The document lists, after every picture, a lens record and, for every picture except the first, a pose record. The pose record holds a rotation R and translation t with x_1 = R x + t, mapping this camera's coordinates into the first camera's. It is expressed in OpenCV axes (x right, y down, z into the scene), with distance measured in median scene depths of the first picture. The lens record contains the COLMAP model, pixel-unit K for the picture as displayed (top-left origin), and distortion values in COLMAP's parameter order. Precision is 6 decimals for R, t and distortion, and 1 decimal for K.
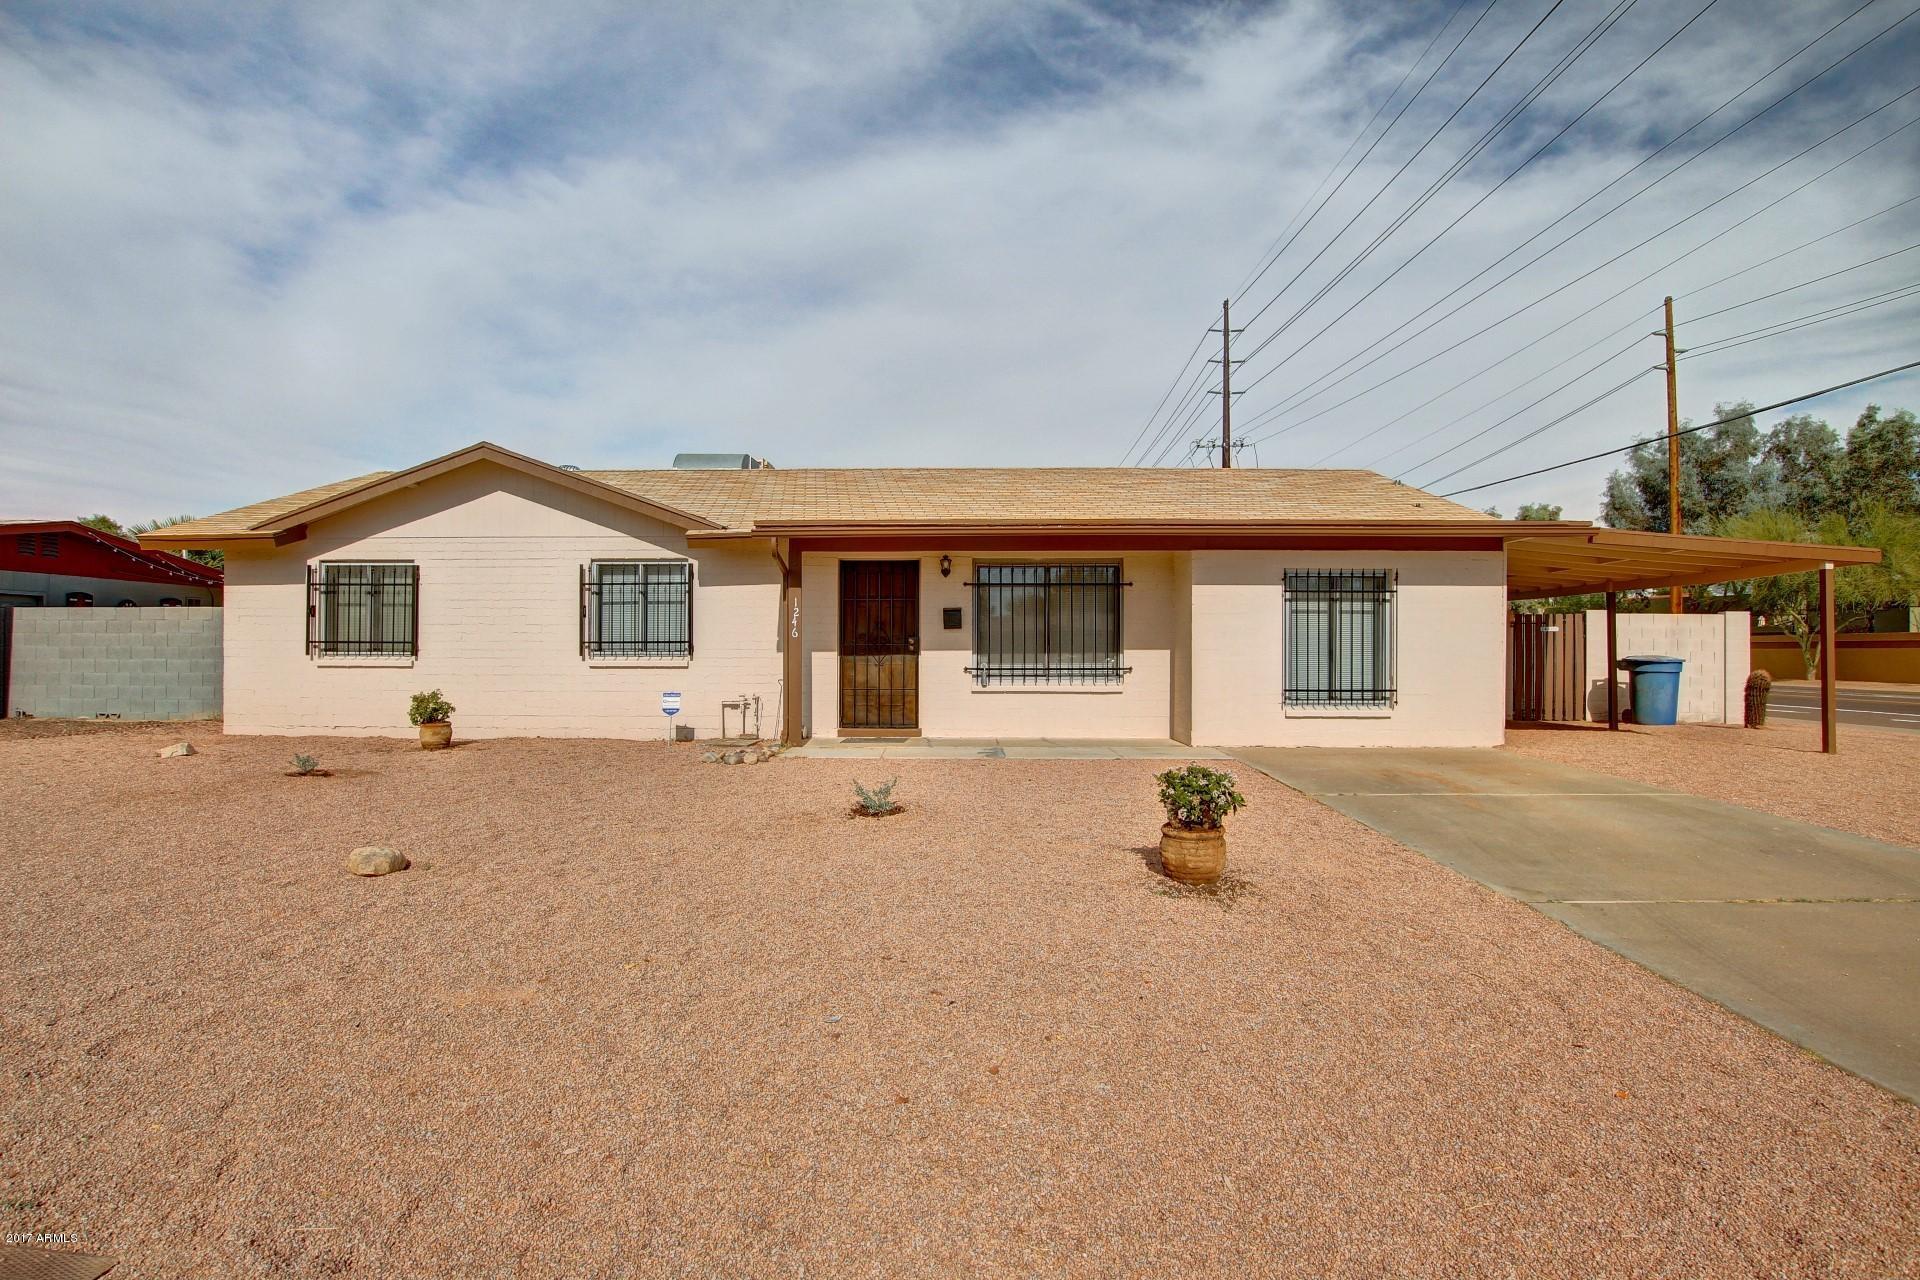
lens RADIAL K [[1029.4, 0, 951.5], [0, 1029.4, 651.7], [0, 0, 1]] dist [-0.023014, 0.000342]
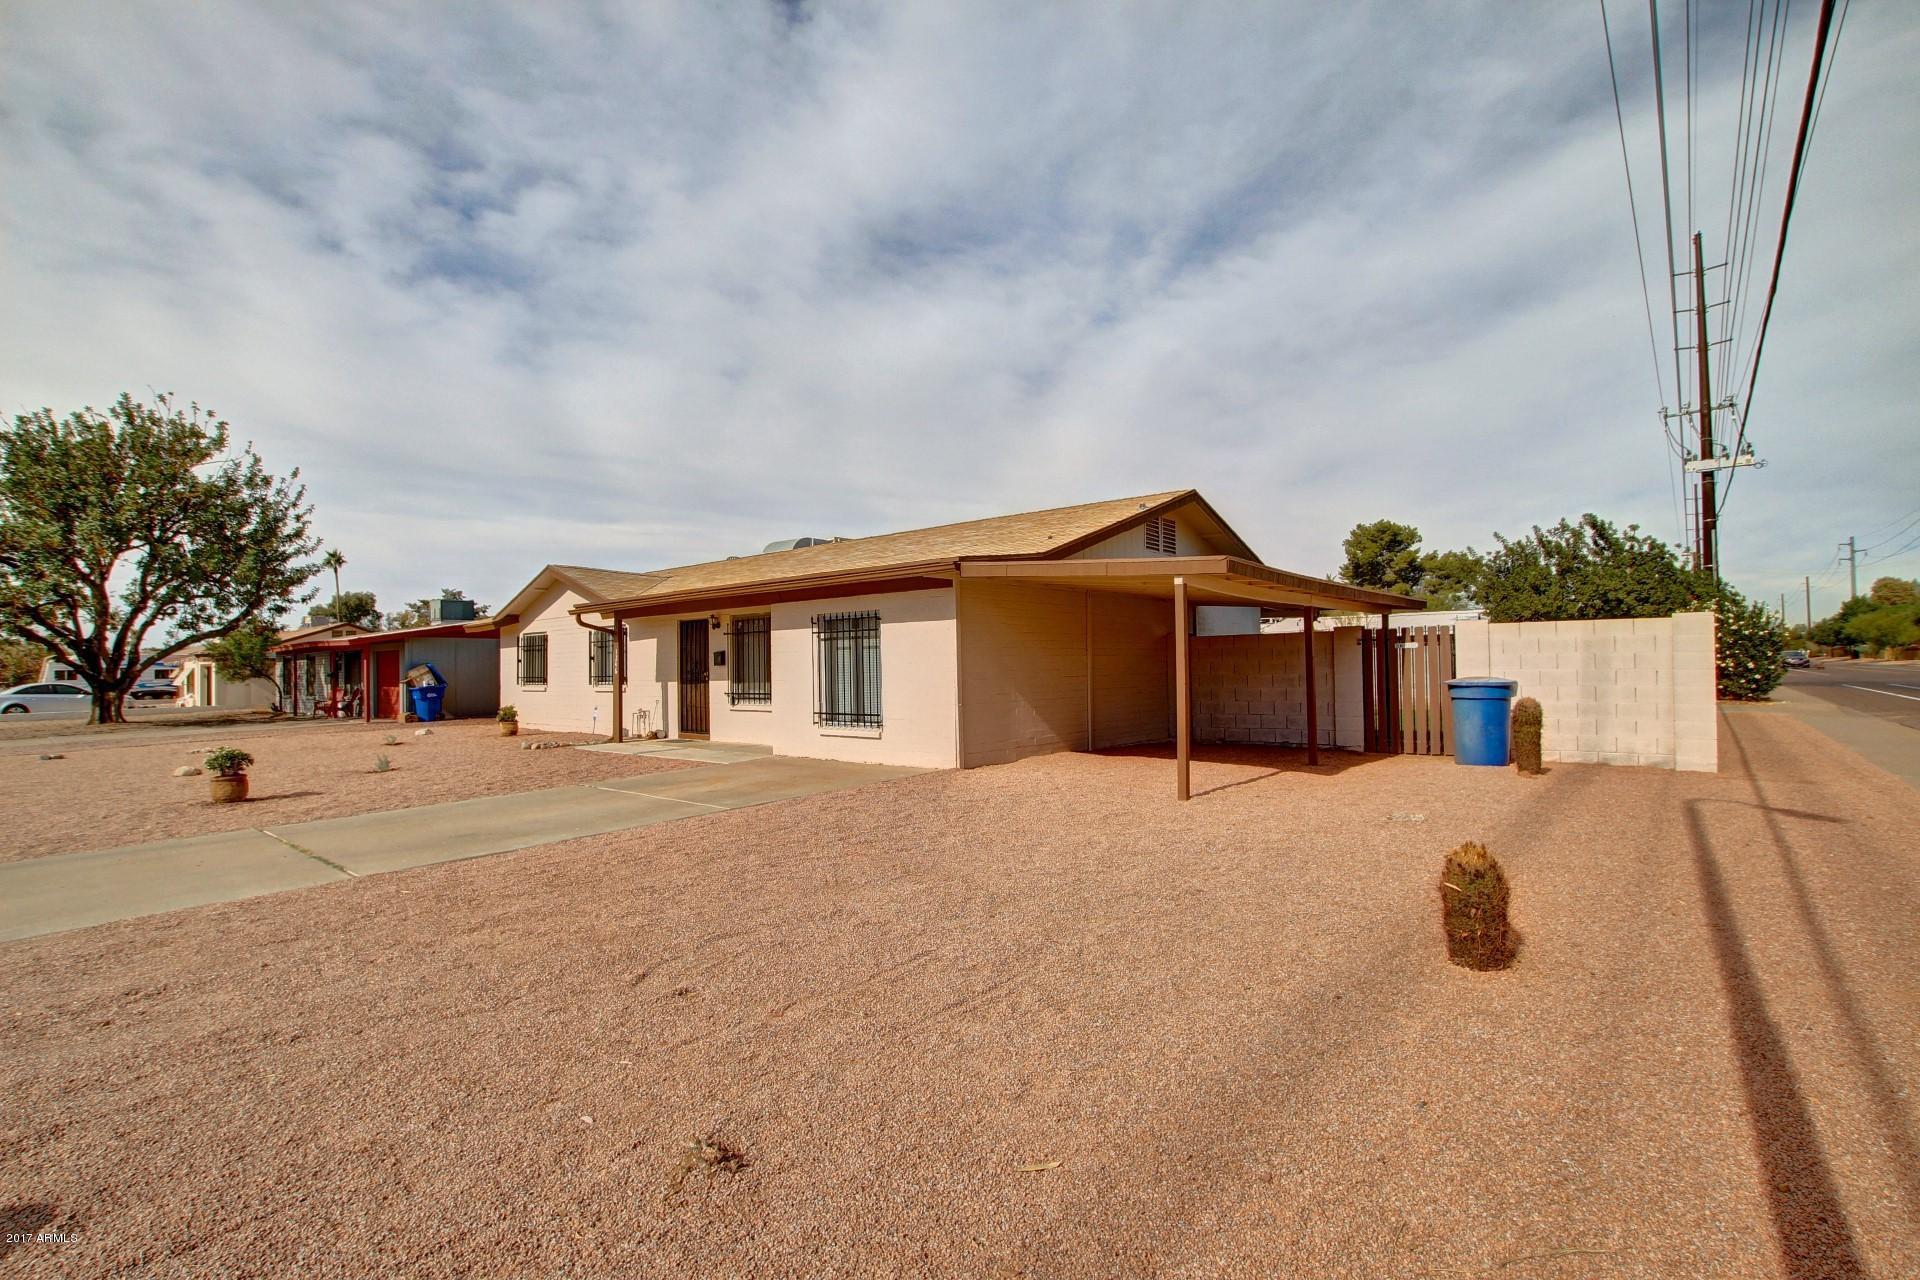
lens RADIAL K [[909.7, 0, 949.8], [0, 909.7, 644.5], [0, 0, 1]] dist [-0.028931, 0.001797]
pose [[0.759999, -0.030601, -0.649204, 1.055405], [0.015688, 0.999464, -0.028746, -0.009898], [0.649735, 0.011663, 0.760071, 0.249745]]
